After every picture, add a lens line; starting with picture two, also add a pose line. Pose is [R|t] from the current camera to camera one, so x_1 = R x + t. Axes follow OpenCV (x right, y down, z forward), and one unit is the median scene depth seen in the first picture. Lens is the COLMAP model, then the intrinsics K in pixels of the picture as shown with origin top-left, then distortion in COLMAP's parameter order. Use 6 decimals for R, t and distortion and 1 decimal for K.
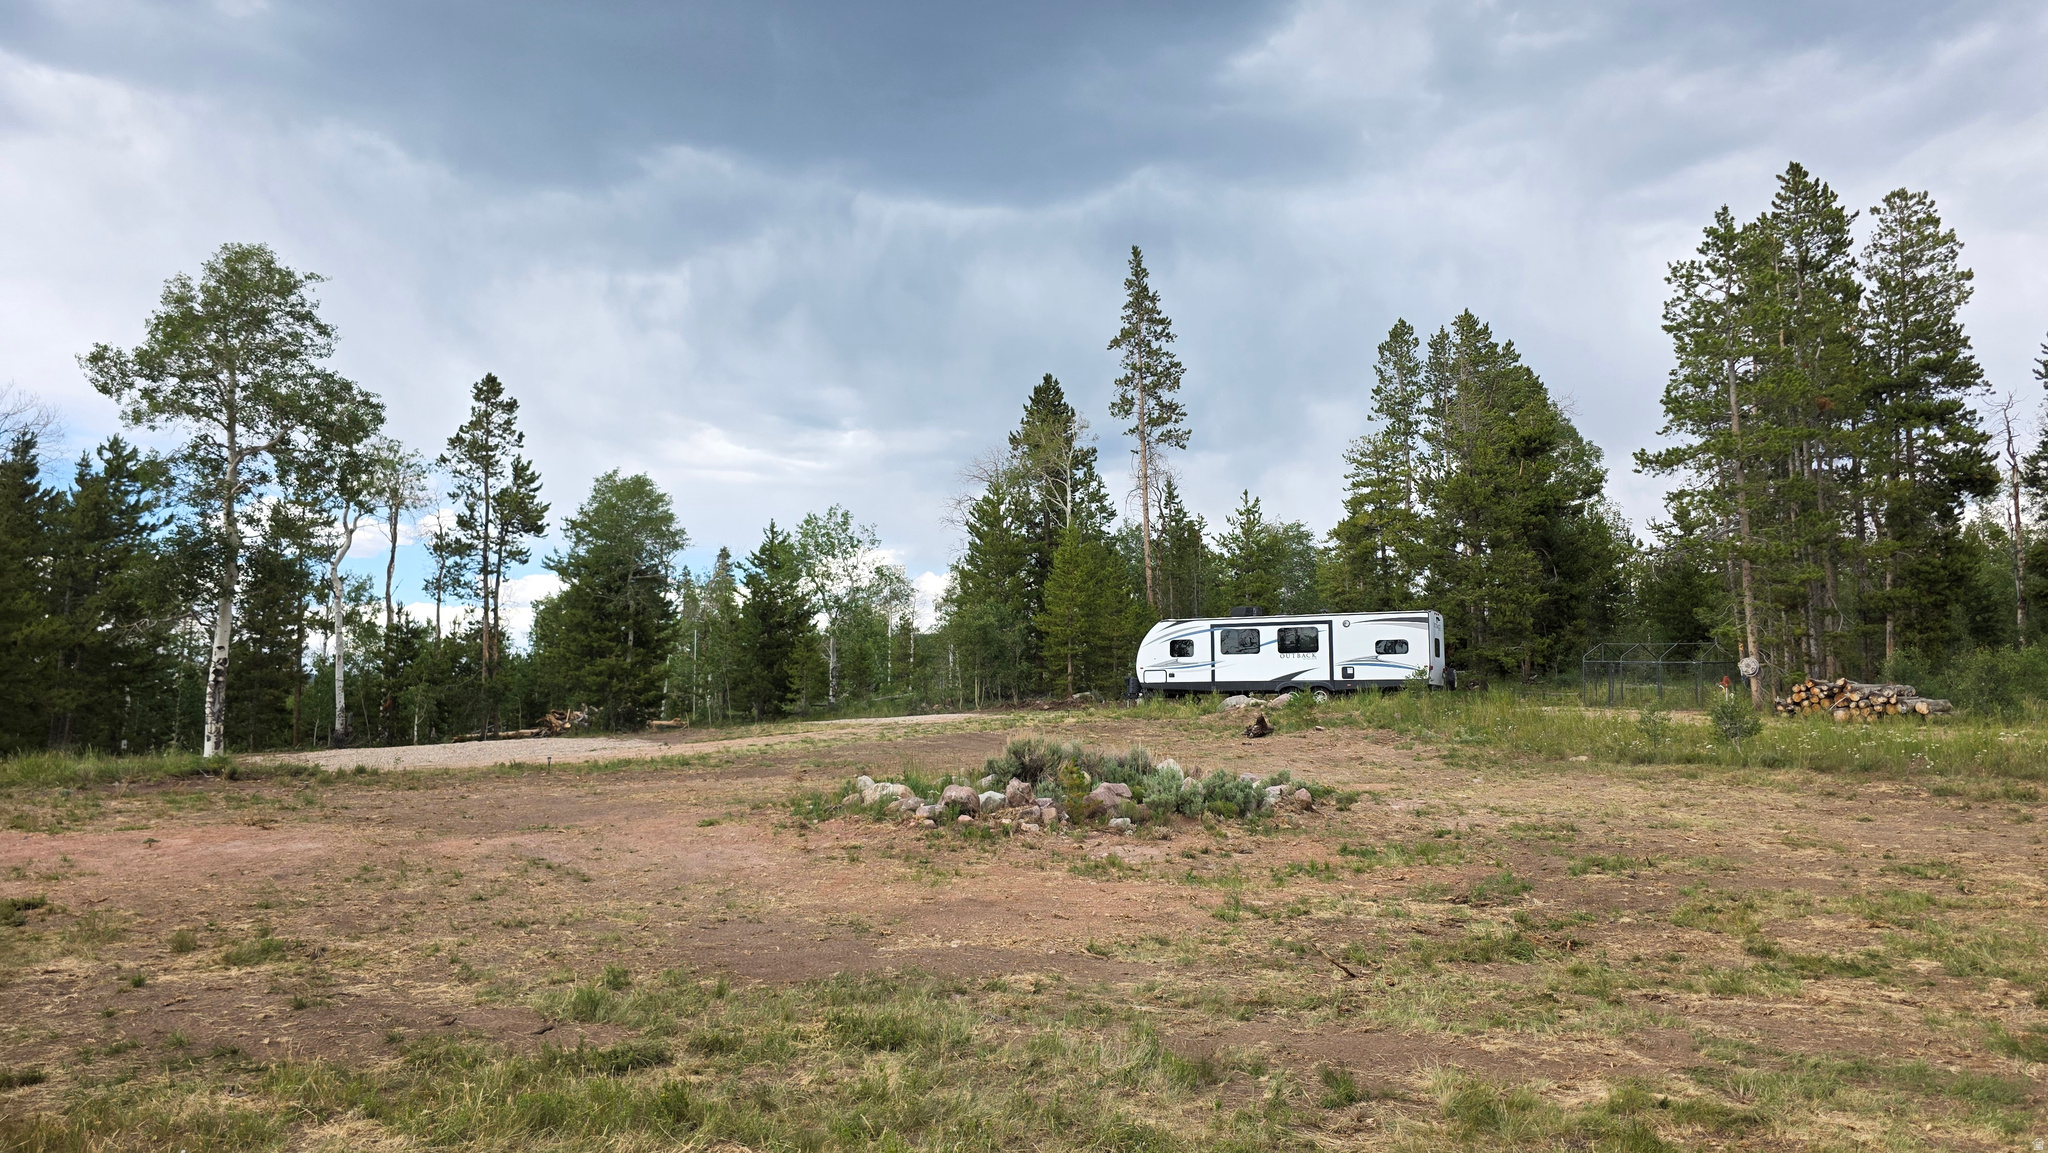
lens RADIAL K [[1385.9, 0, 1037.5], [0, 1385.9, 610.7], [0, 0, 1]] dist [0.038603, -0.029960]
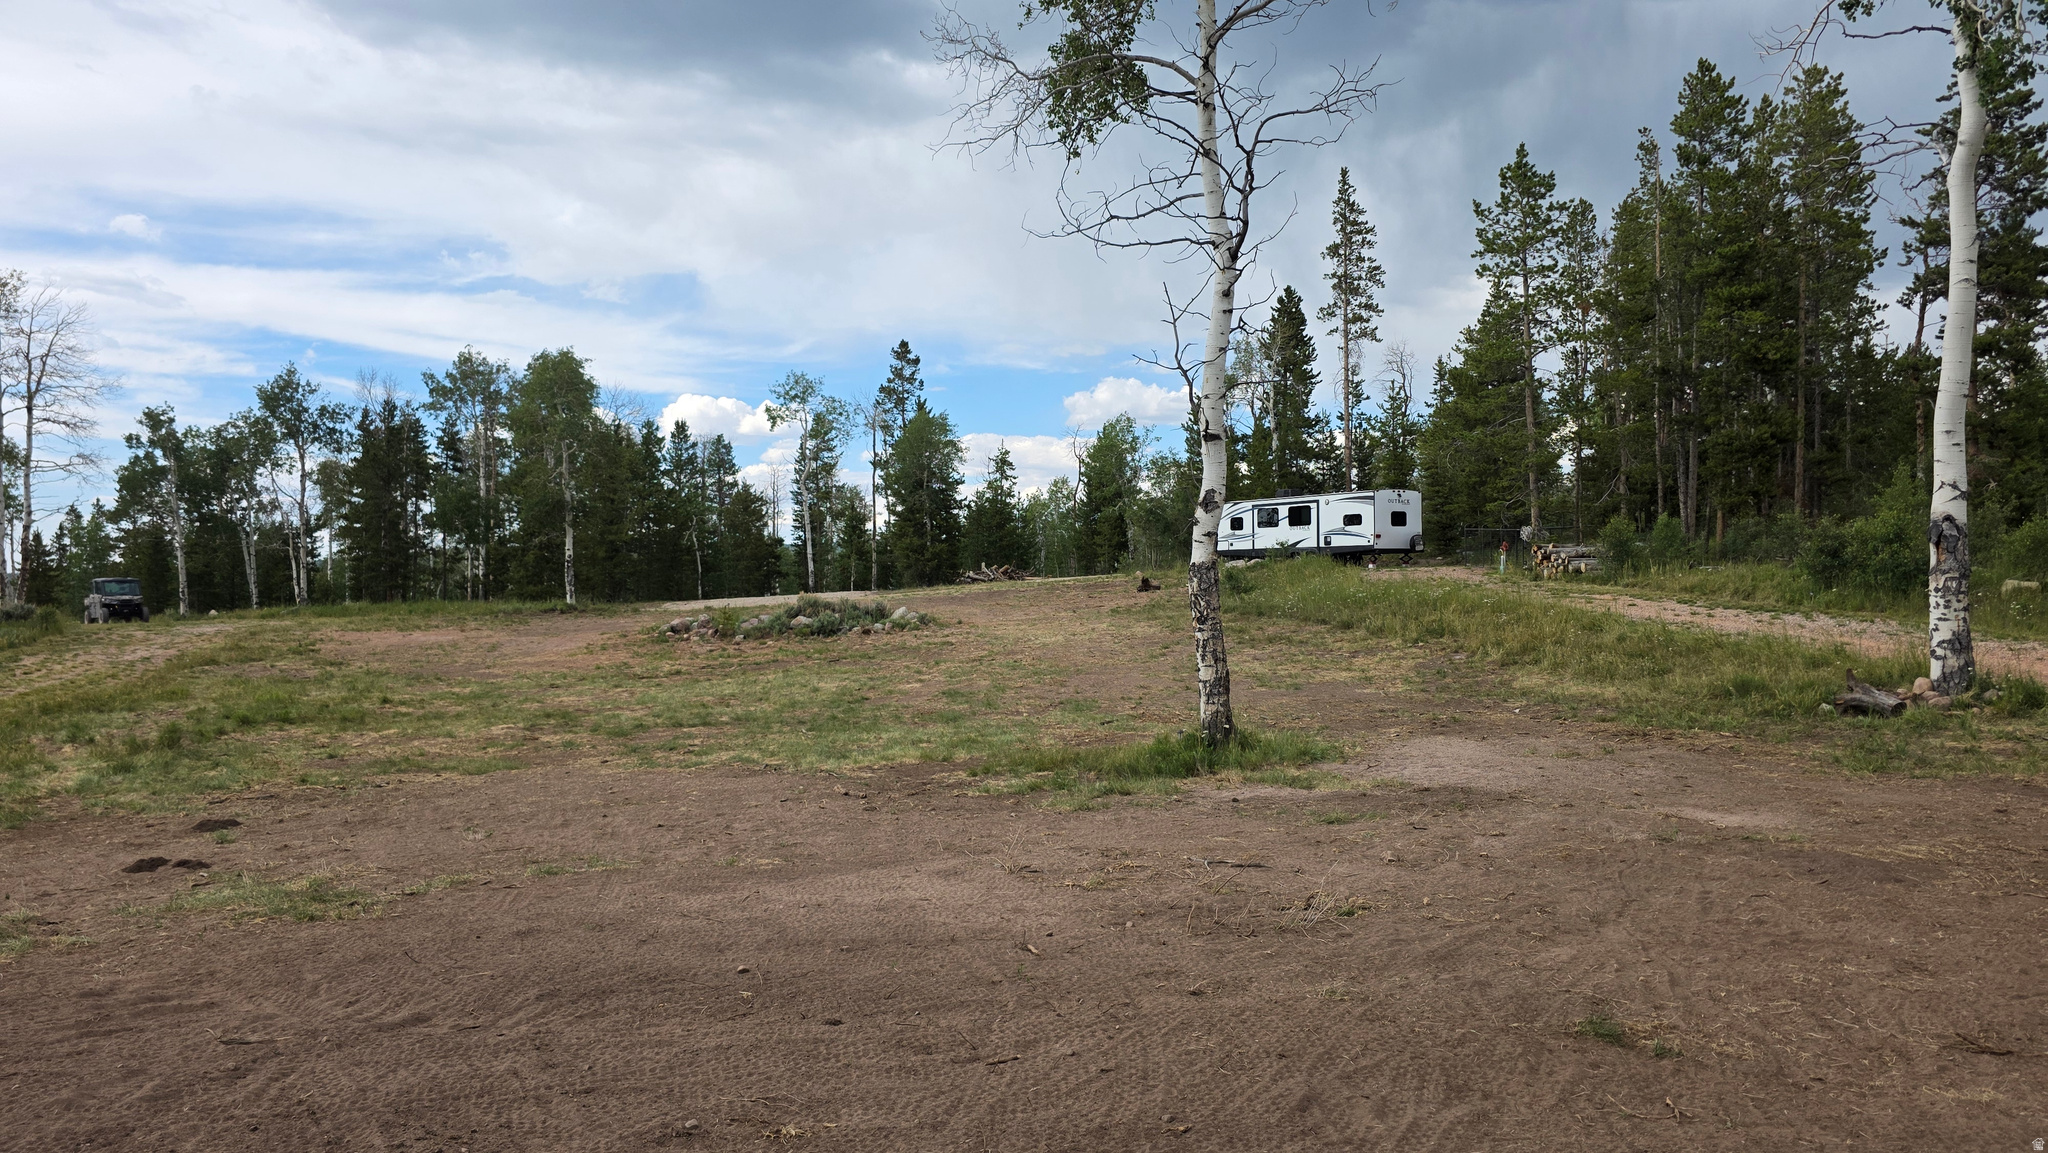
lens RADIAL K [[1385.9, 0, 1024.8], [0, 1385.9, 556.8], [0, 0, 1]] dist [0.038603, -0.029960]
pose [[0.822484, -0.012844, -0.568643, 0.603205], [0.052544, 0.997186, 0.053475, -0.018751], [0.566356, -0.073861, 0.820844, -0.147398]]
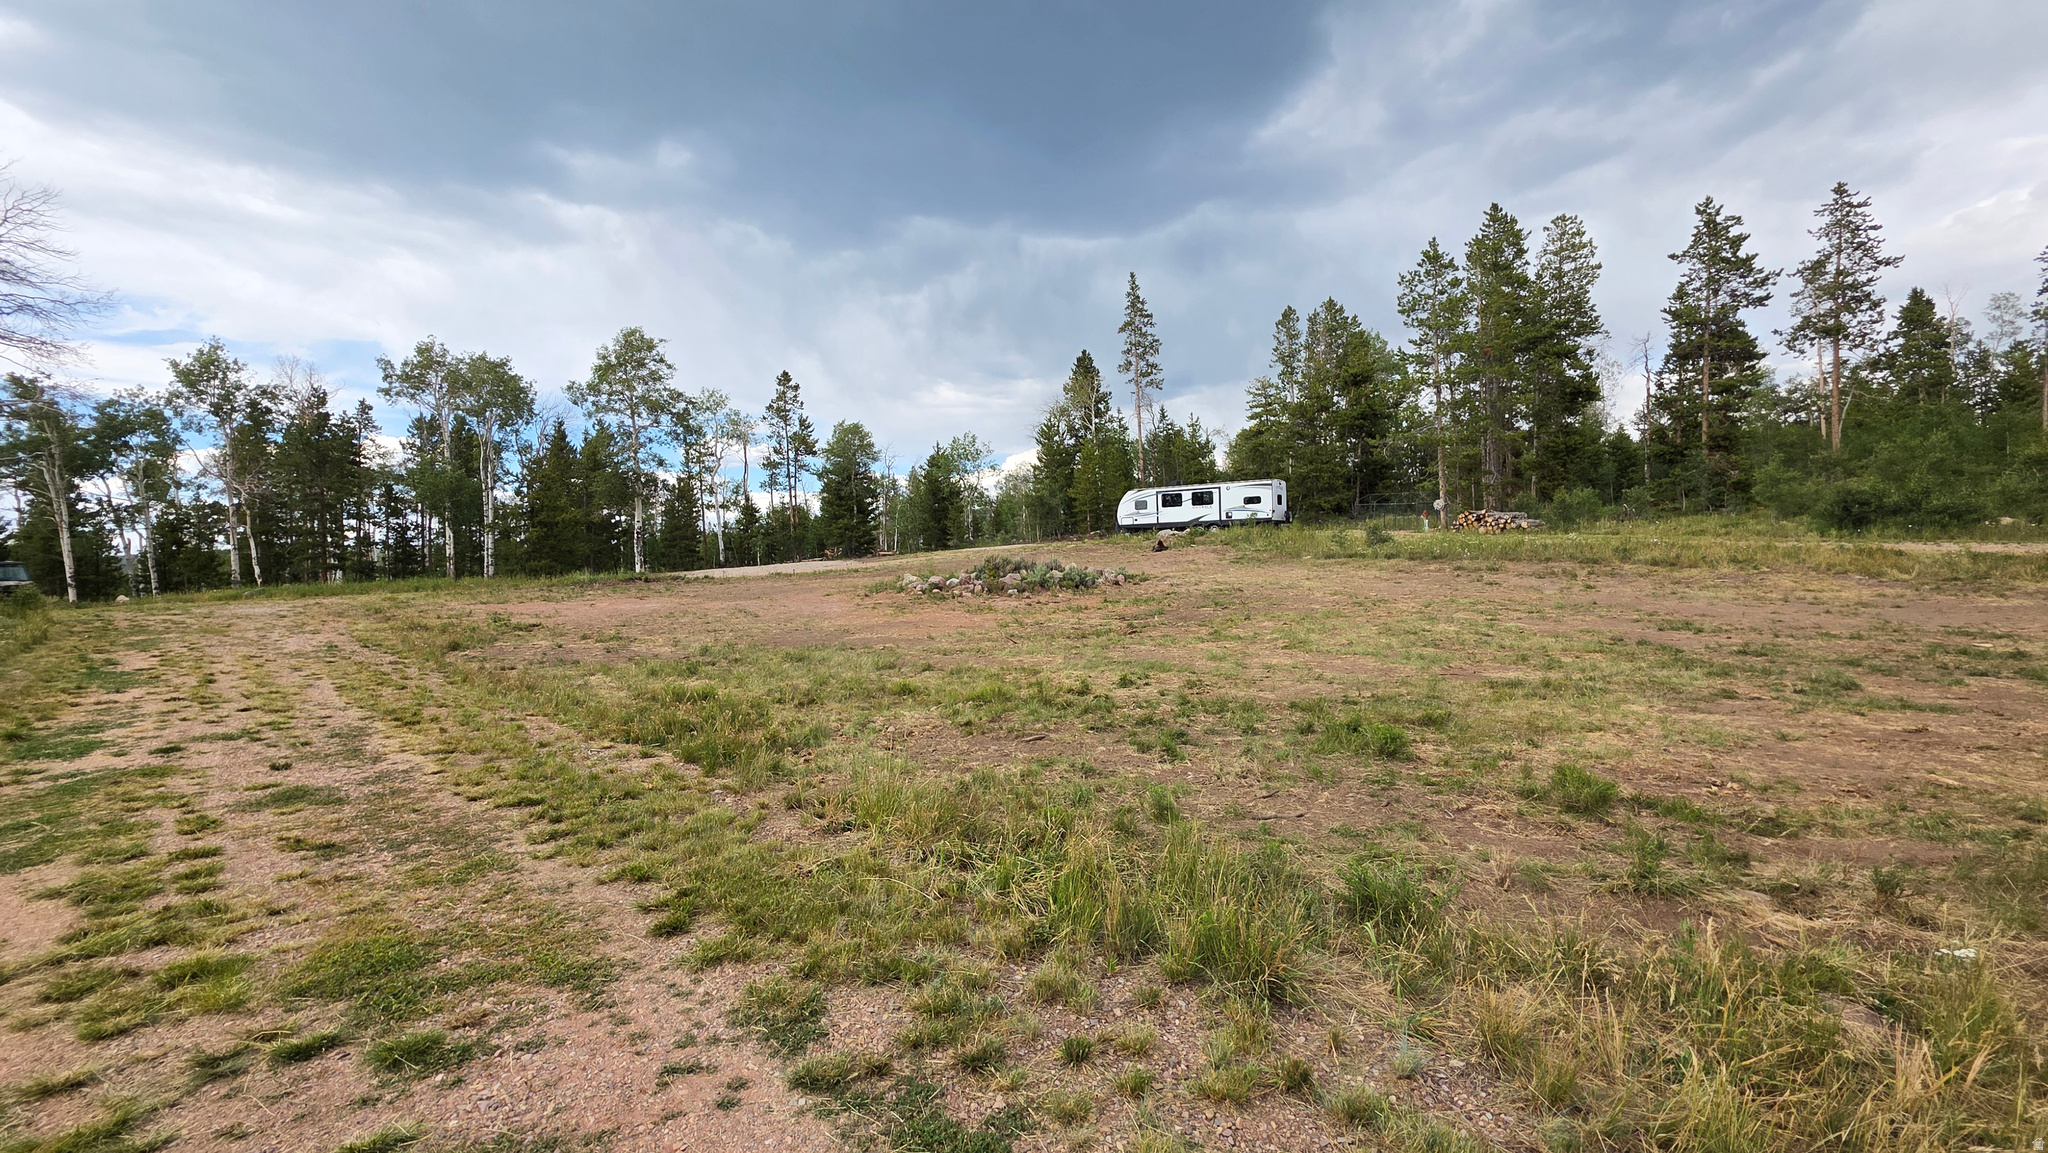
lens RADIAL K [[828.0, 0, 1029.6], [0, 828.0, 578.9], [0, 0, 1]] dist [-0.015588, 0.000171]
pose [[0.988440, -0.021145, -0.150130, 0.108526], [0.037964, 0.993199, 0.110067, -0.001226], [0.146781, -0.114495, 0.982520, -0.089005]]
